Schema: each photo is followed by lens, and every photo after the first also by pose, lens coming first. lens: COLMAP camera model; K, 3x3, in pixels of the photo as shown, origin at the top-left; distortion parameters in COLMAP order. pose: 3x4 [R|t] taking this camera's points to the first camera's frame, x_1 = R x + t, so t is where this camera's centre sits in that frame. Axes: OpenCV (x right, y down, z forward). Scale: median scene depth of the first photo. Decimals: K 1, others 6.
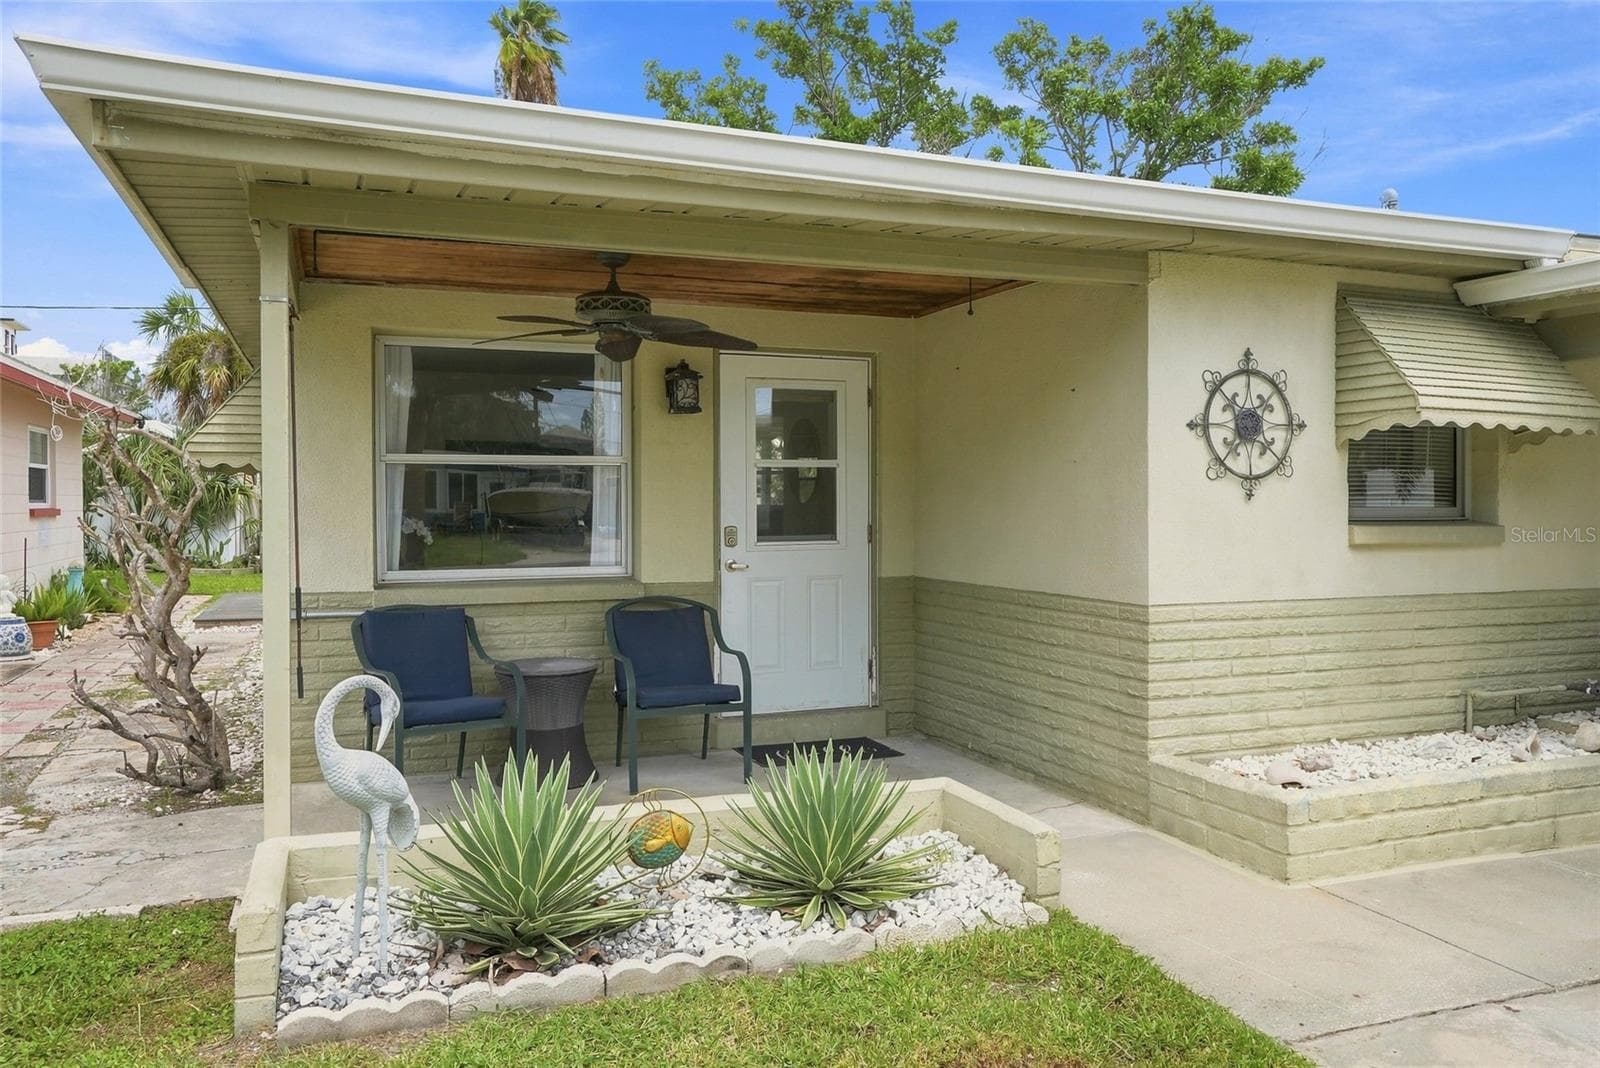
lens RADIAL K [[1164.7, 0, 800.0], [0, 1164.7, 534.0], [0, 0, 1]] dist [0.009669, 0.003038]
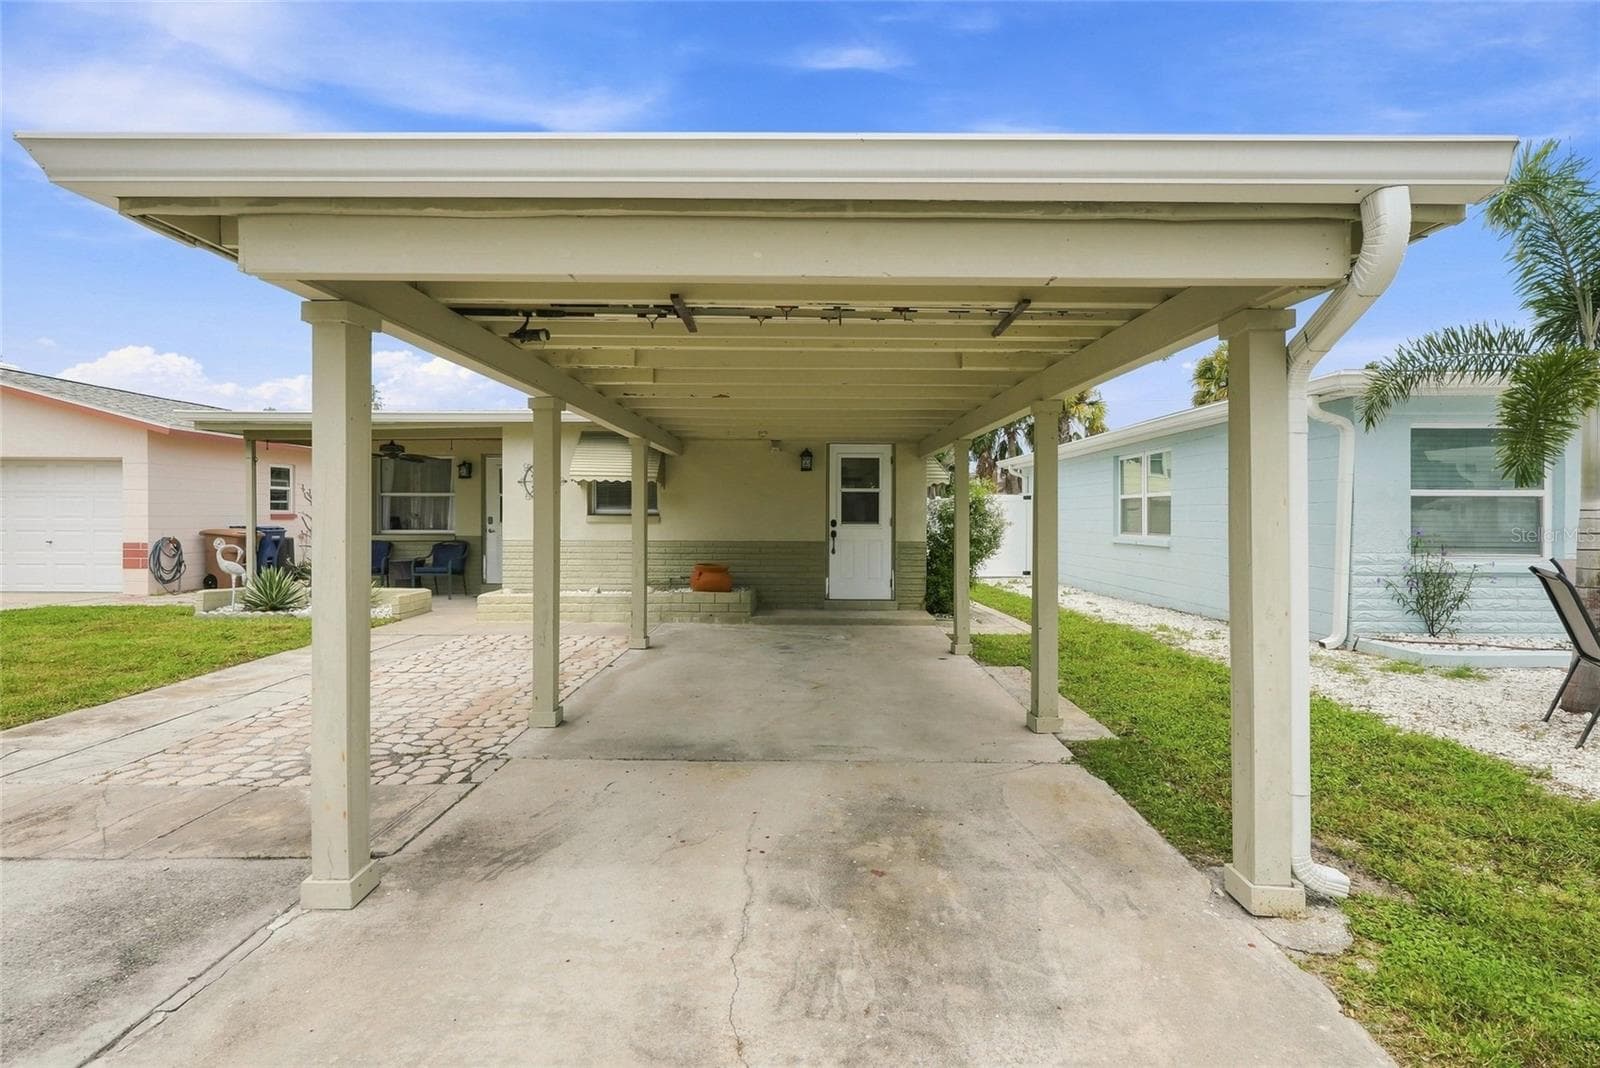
lens RADIAL K [[726.1, 0, 798.9], [0, 726.1, 514.5], [0, 0, 1]] dist [-0.000510, 0.000096]
pose [[0.929117, 0.001983, -0.369780, 1.607724], [-0.011845, 0.999632, -0.024400, 0.027804], [0.369596, 0.027051, 0.928799, -0.466191]]
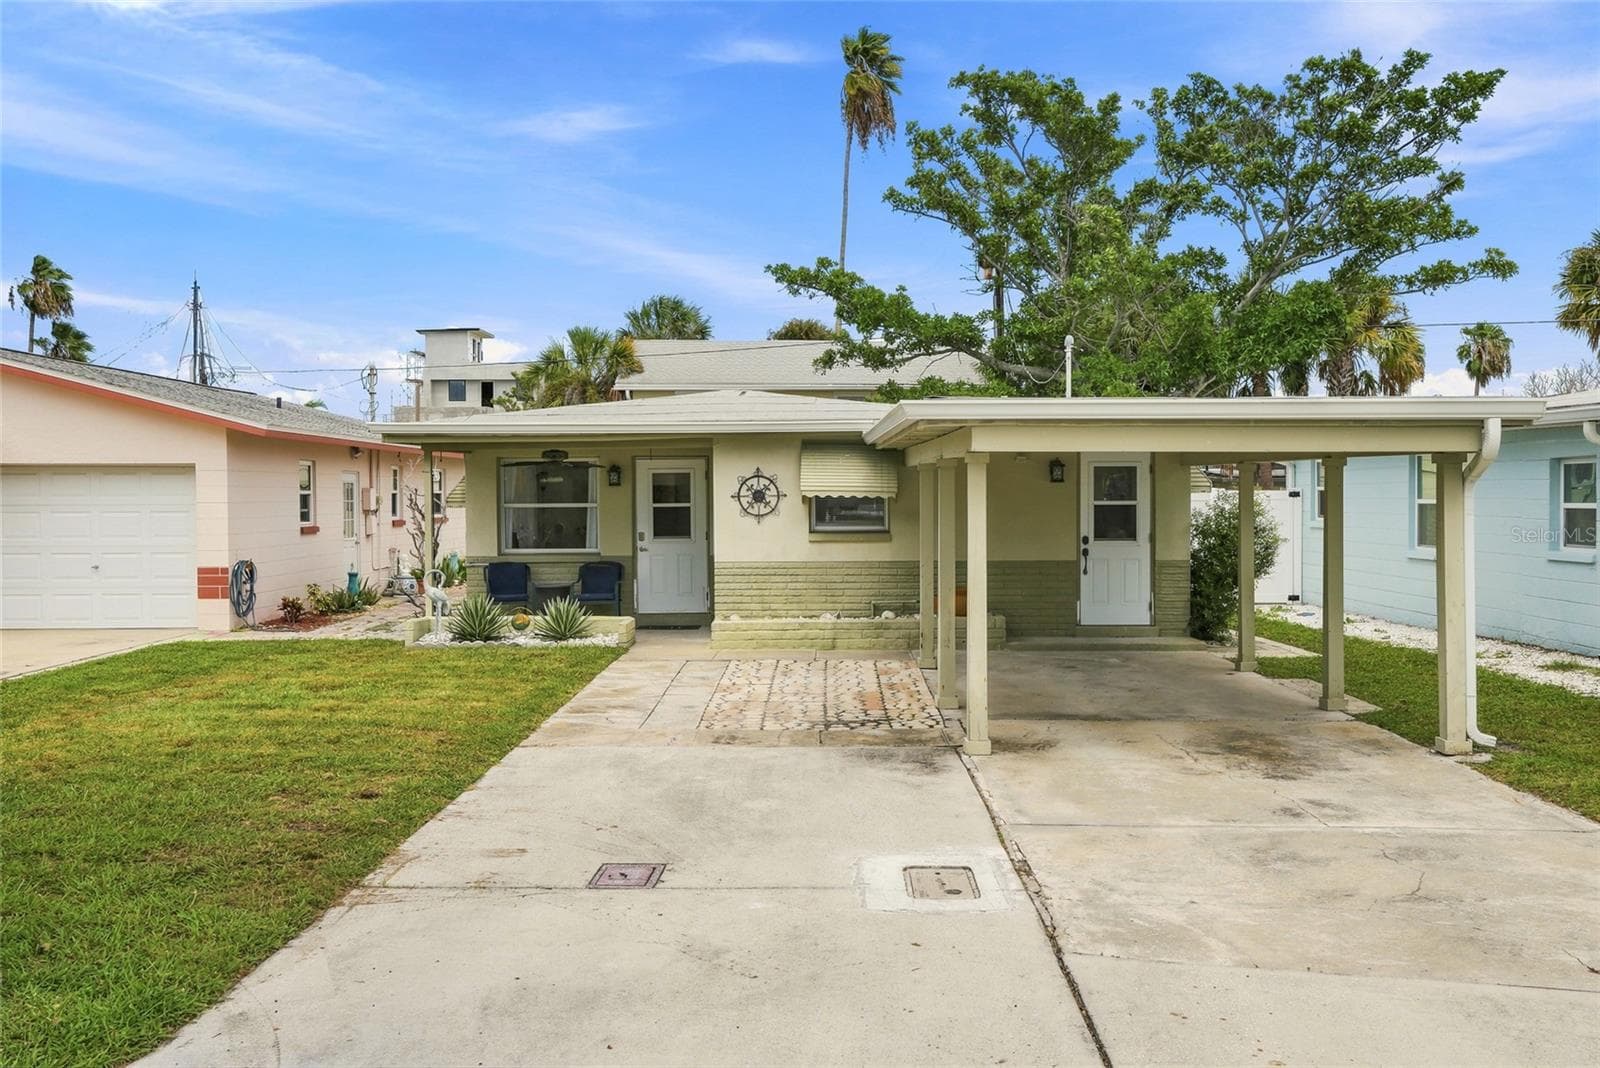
lens RADIAL K [[1446.7, 0, 800.0], [0, 1446.7, 534.0], [0, 0, 1]] dist [0.035055, 0.001428]
pose [[0.926362, 0.004756, -0.376605, 1.641941], [-0.003806, 0.999987, 0.003267, -0.016381], [0.376616, -0.001593, 0.926368, -1.944978]]
